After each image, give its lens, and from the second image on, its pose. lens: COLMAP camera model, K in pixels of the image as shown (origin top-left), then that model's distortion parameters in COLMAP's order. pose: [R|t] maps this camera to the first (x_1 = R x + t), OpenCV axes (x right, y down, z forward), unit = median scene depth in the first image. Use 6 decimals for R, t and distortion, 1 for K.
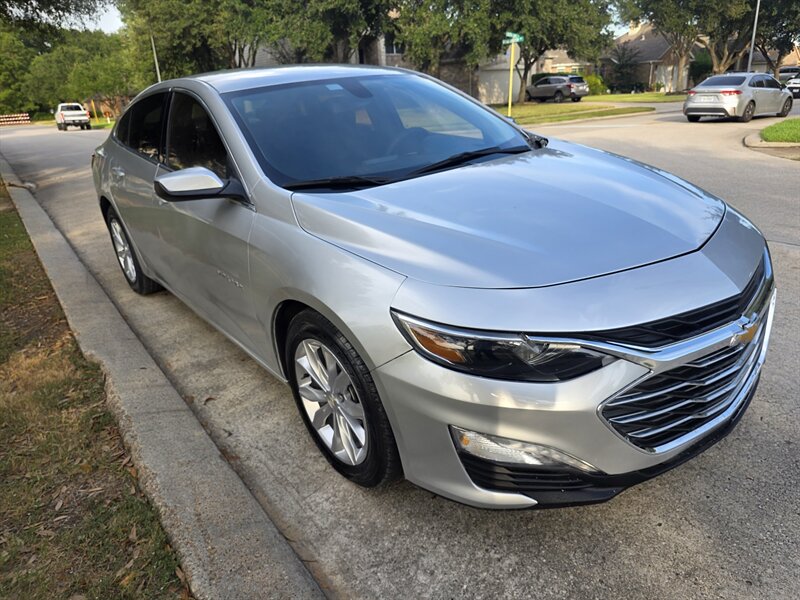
lens RADIAL K [[548.2, 0, 407.5], [0, 548.2, 304.9], [0, 0, 1]] dist [0.065189, -0.062206]
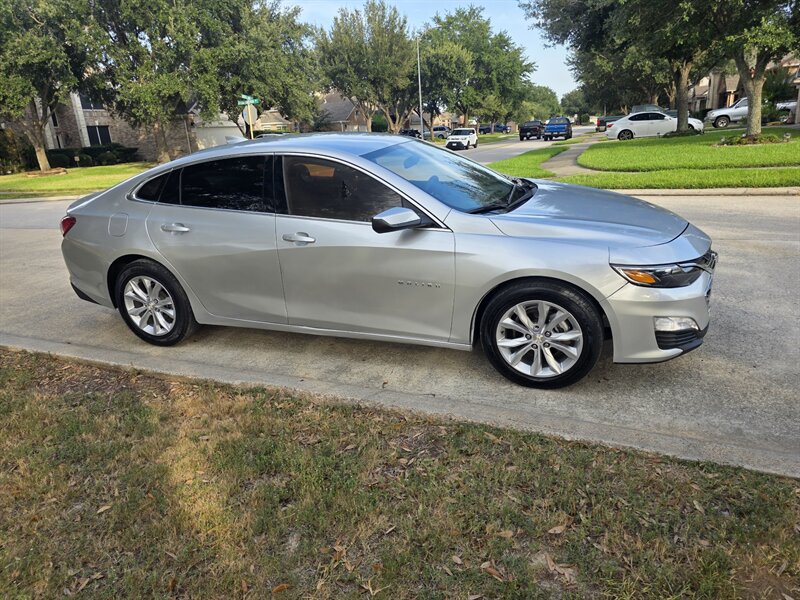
lens RADIAL K [[548.2, 0, 400.9], [0, 548.2, 298.0], [0, 0, 1]] dist [0.065189, -0.062206]
pose [[0.863541, -0.147505, 0.482223, -0.907025], [0.194878, 0.979586, -0.049337, 0.042804], [-0.465102, 0.136579, 0.874658, -0.167898]]
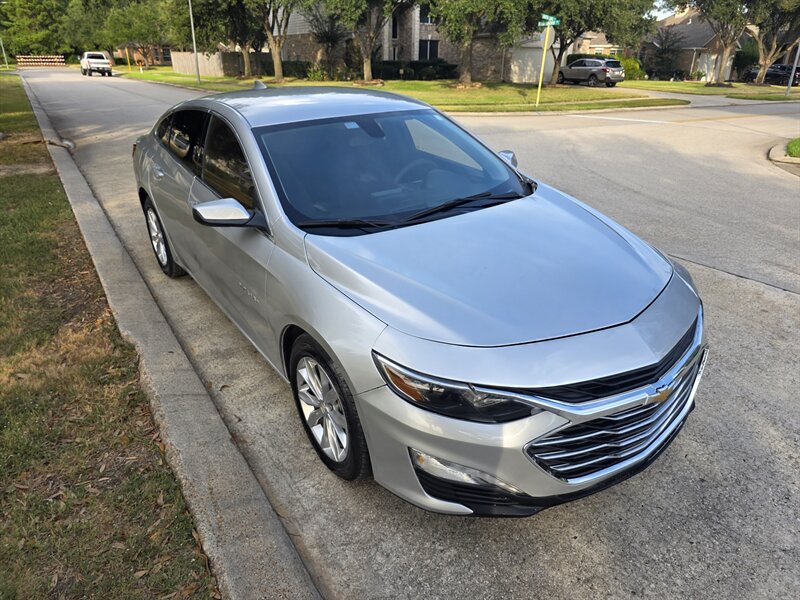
lens RADIAL K [[548.2, 0, 392.1], [0, 548.2, 306.1], [0, 0, 1]] dist [0.065189, -0.062206]
pose [[0.994787, 0.091172, -0.045684, 0.036829], [-0.088364, 0.994273, 0.060113, -0.102452], [0.050903, -0.055762, 0.997146, -0.148300]]
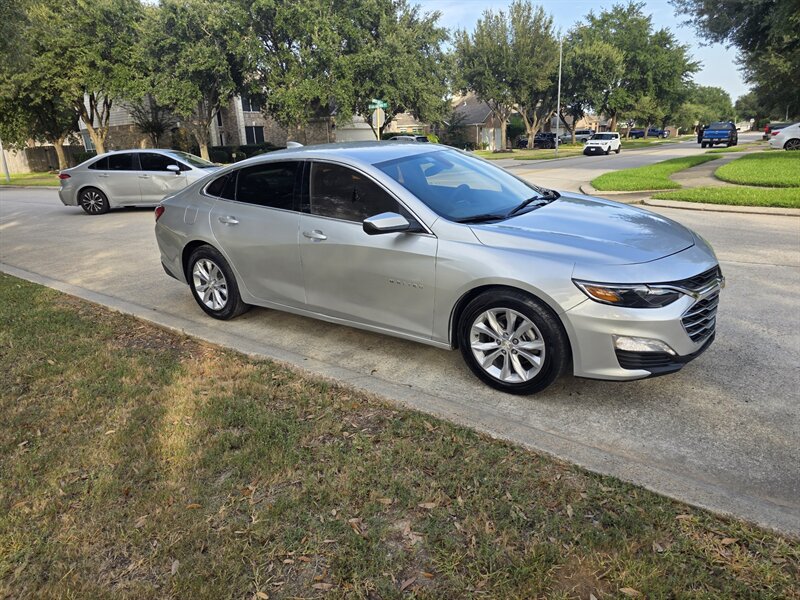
lens RADIAL K [[548.2, 0, 392.5], [0, 548.2, 305.6], [0, 0, 1]] dist [0.065189, -0.062206]
pose [[0.965393, -0.063230, 0.253017, -0.653511], [0.084647, 0.993610, -0.074665, 0.109661], [-0.246679, 0.093498, 0.964576, -0.397671]]
